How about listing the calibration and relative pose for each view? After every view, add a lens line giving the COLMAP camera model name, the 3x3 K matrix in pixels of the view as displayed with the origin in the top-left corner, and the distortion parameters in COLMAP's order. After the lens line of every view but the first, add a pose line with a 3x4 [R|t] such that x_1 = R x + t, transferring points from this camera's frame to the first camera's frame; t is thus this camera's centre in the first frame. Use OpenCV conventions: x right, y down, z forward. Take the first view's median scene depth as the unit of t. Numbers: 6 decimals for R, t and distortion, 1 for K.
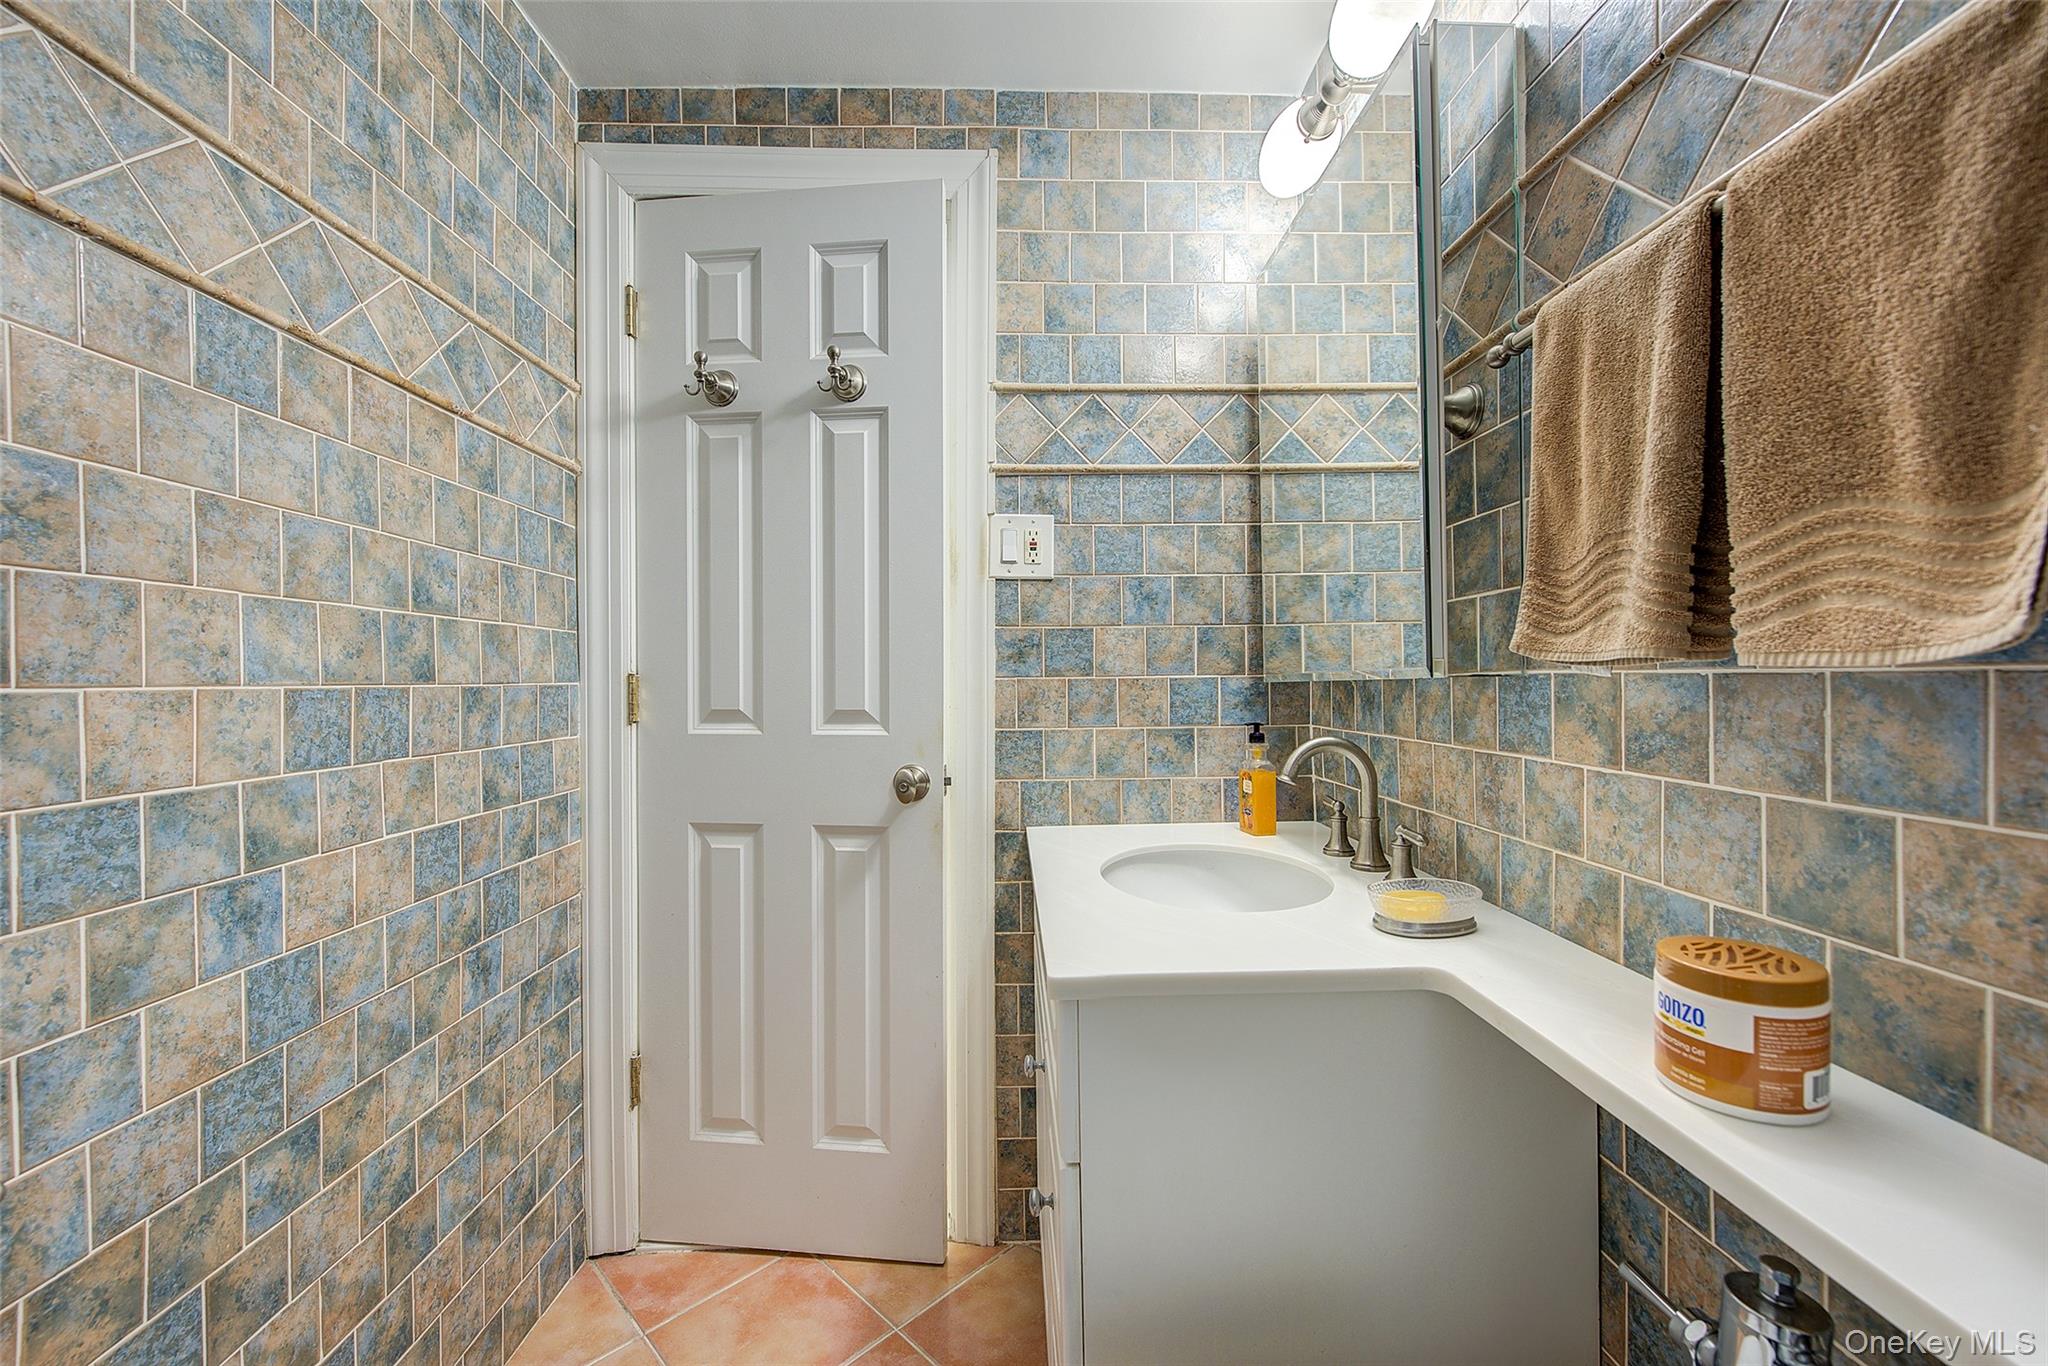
lens RADIAL K [[819.9, 0, 1023.9], [0, 819.9, 680.4], [0, 0, 1]] dist [-0.002272, -0.001743]
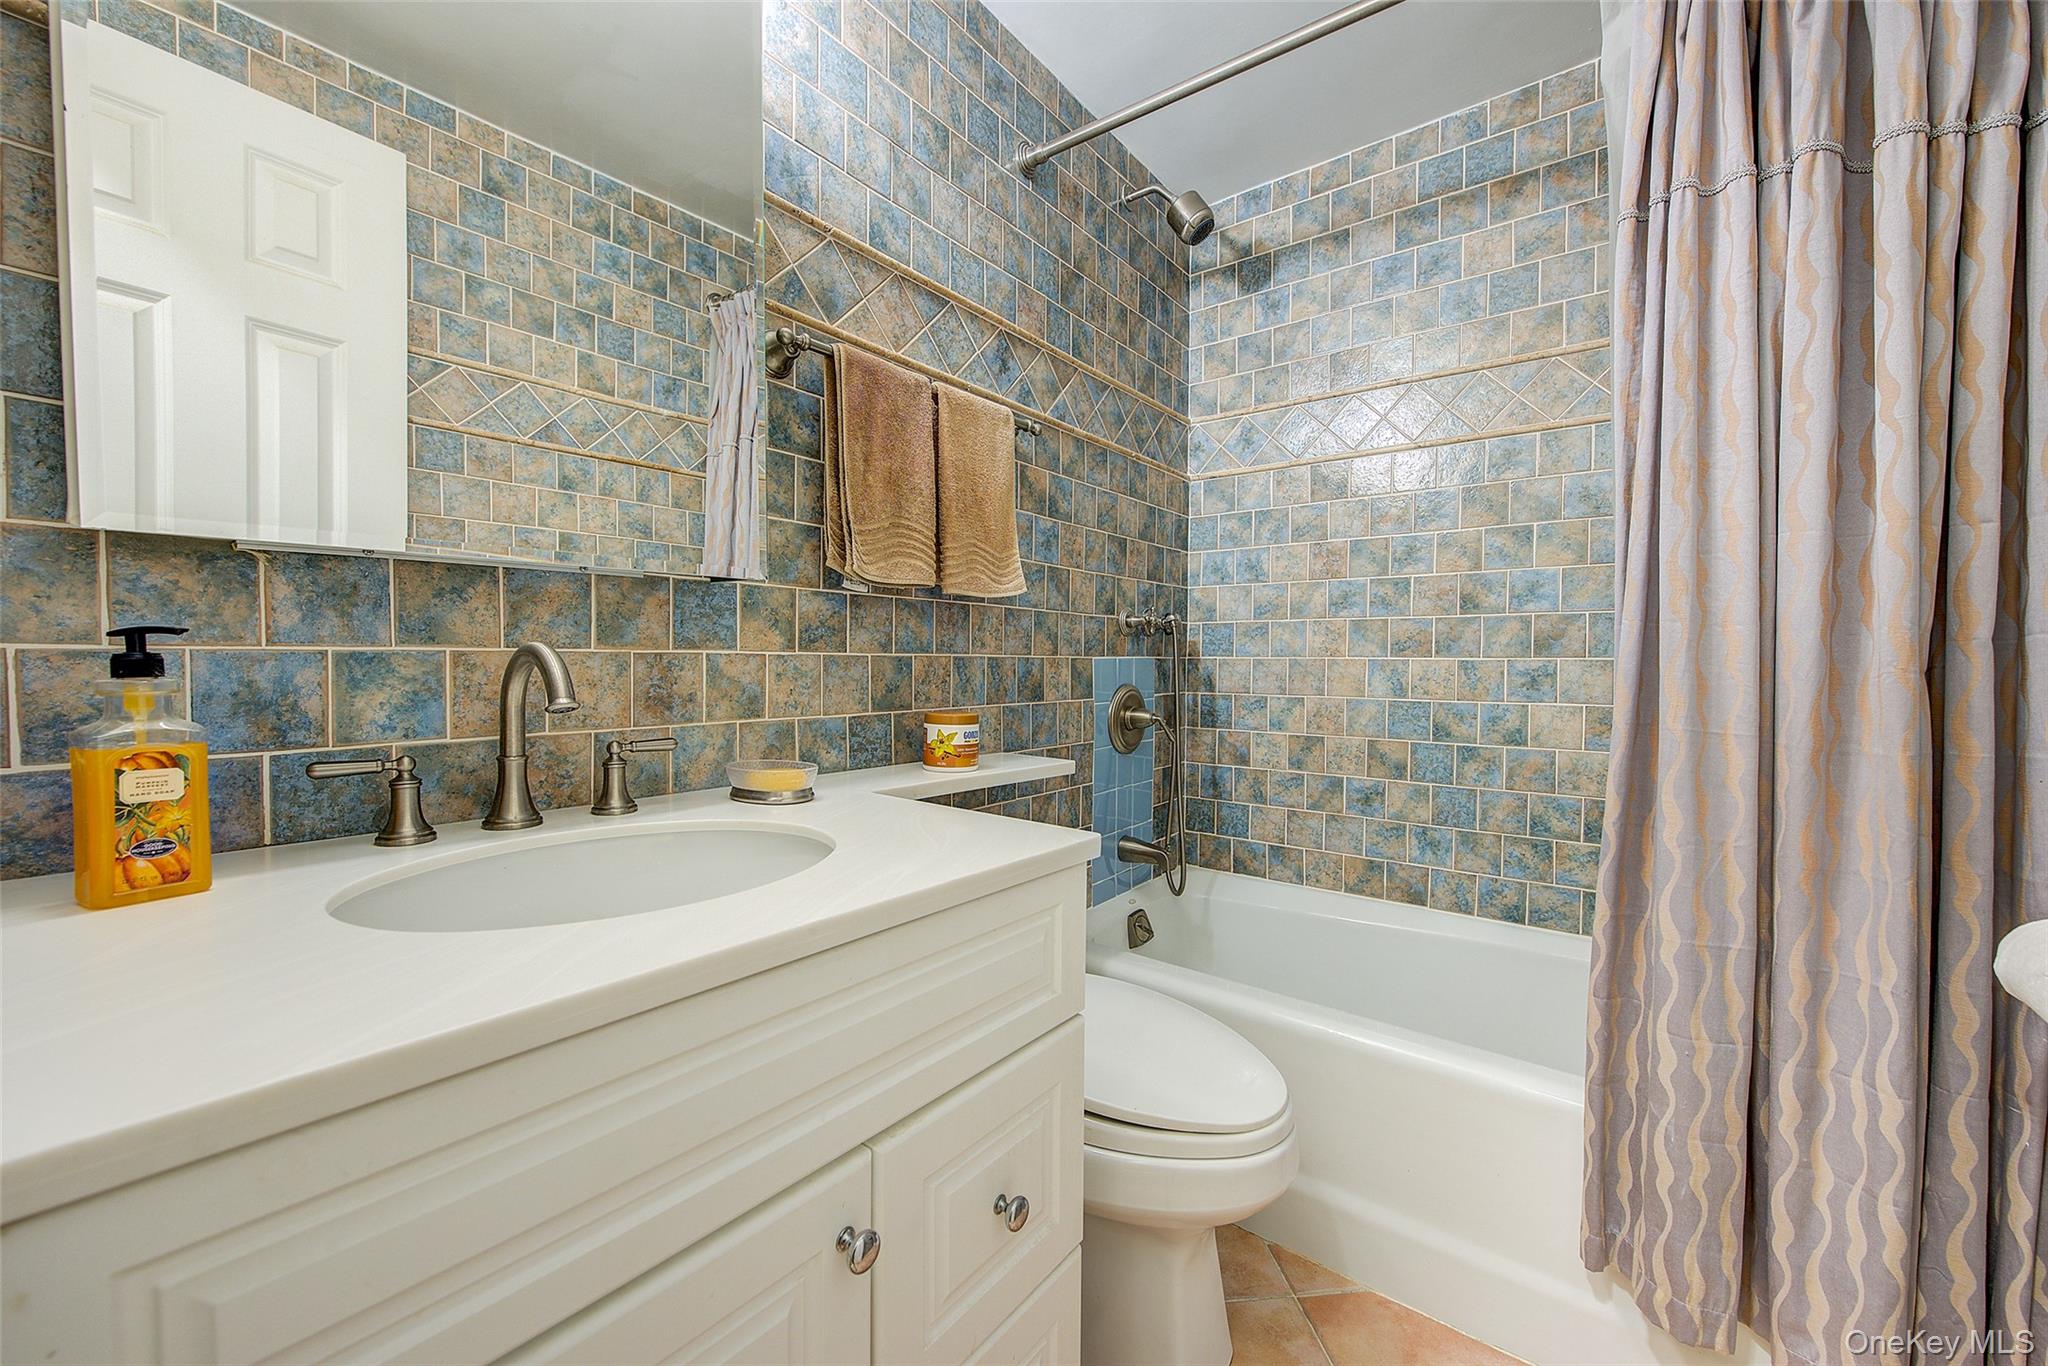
lens RADIAL K [[819.9, 0, 1022.5], [0, 819.9, 677.0], [0, 0, 1]] dist [-0.002272, -0.001743]
pose [[-0.775630, -0.010666, 0.631098, -0.568416], [0.001816, 0.999815, 0.019129, 0.126338], [-0.631186, 0.015983, -0.775467, 1.897174]]
